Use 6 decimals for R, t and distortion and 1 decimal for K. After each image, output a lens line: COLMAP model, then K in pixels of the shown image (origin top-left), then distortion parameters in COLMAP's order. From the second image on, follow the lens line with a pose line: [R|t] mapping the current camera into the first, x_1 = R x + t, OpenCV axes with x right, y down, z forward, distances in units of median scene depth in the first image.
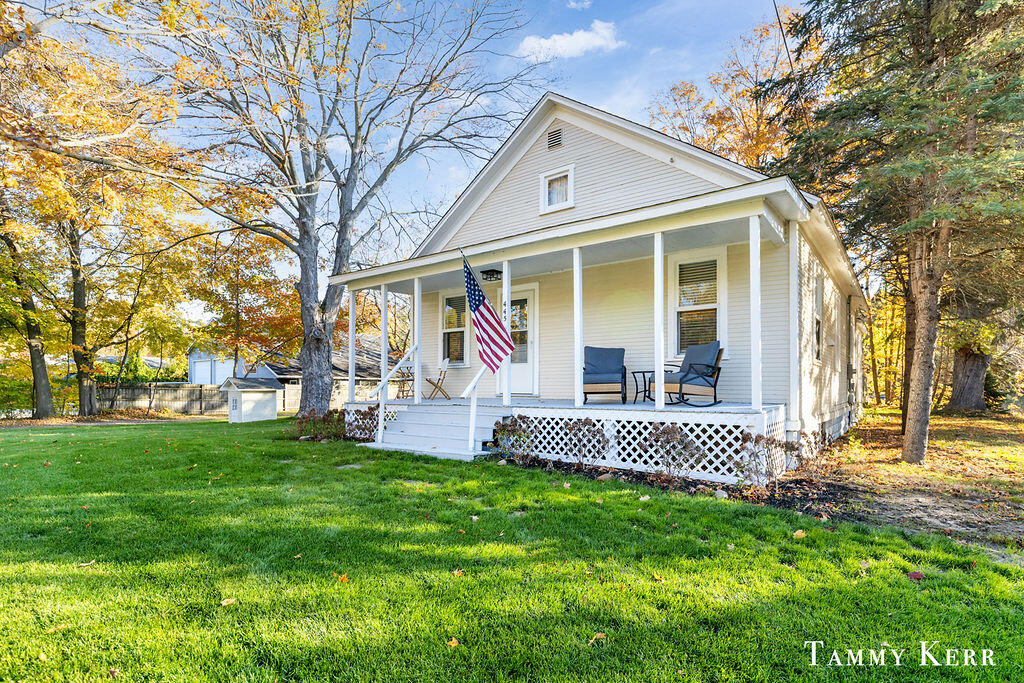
lens RADIAL K [[509.8, 0, 509.6], [0, 509.8, 375.3], [0, 0, 1]] dist [0.029529, 0.000018]
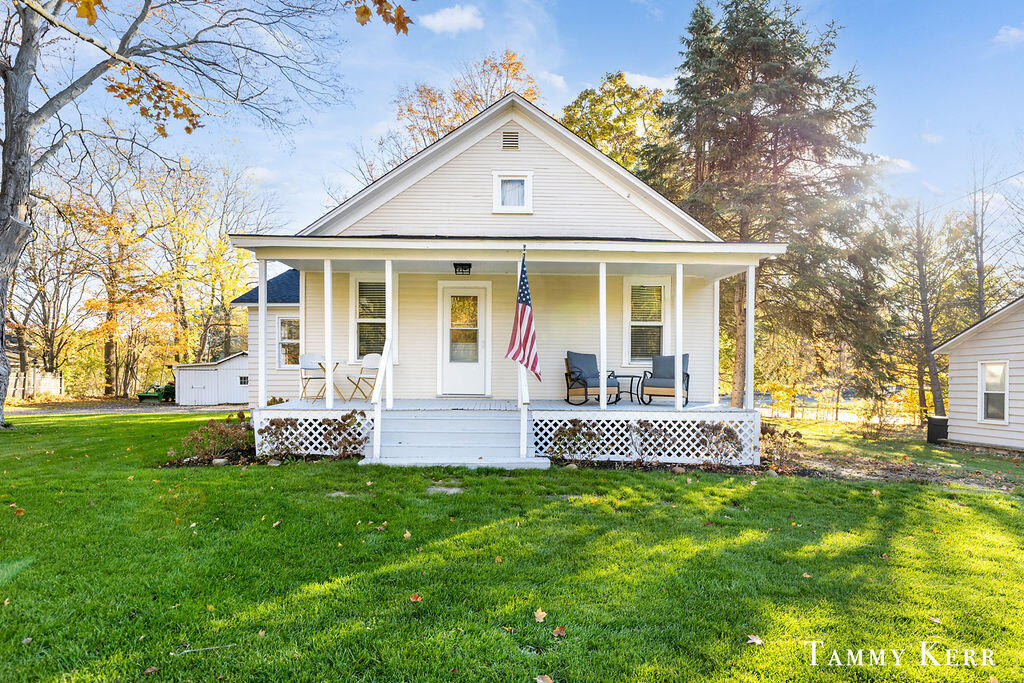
lens RADIAL K [[509.8, 0, 509.6], [0, 509.8, 375.3], [0, 0, 1]] dist [0.029529, 0.000018]
pose [[0.789608, 0.013599, 0.613460, -0.626450], [-0.023297, 0.999698, 0.007825, -0.012329], [-0.613169, -0.020471, 0.789687, 0.243547]]
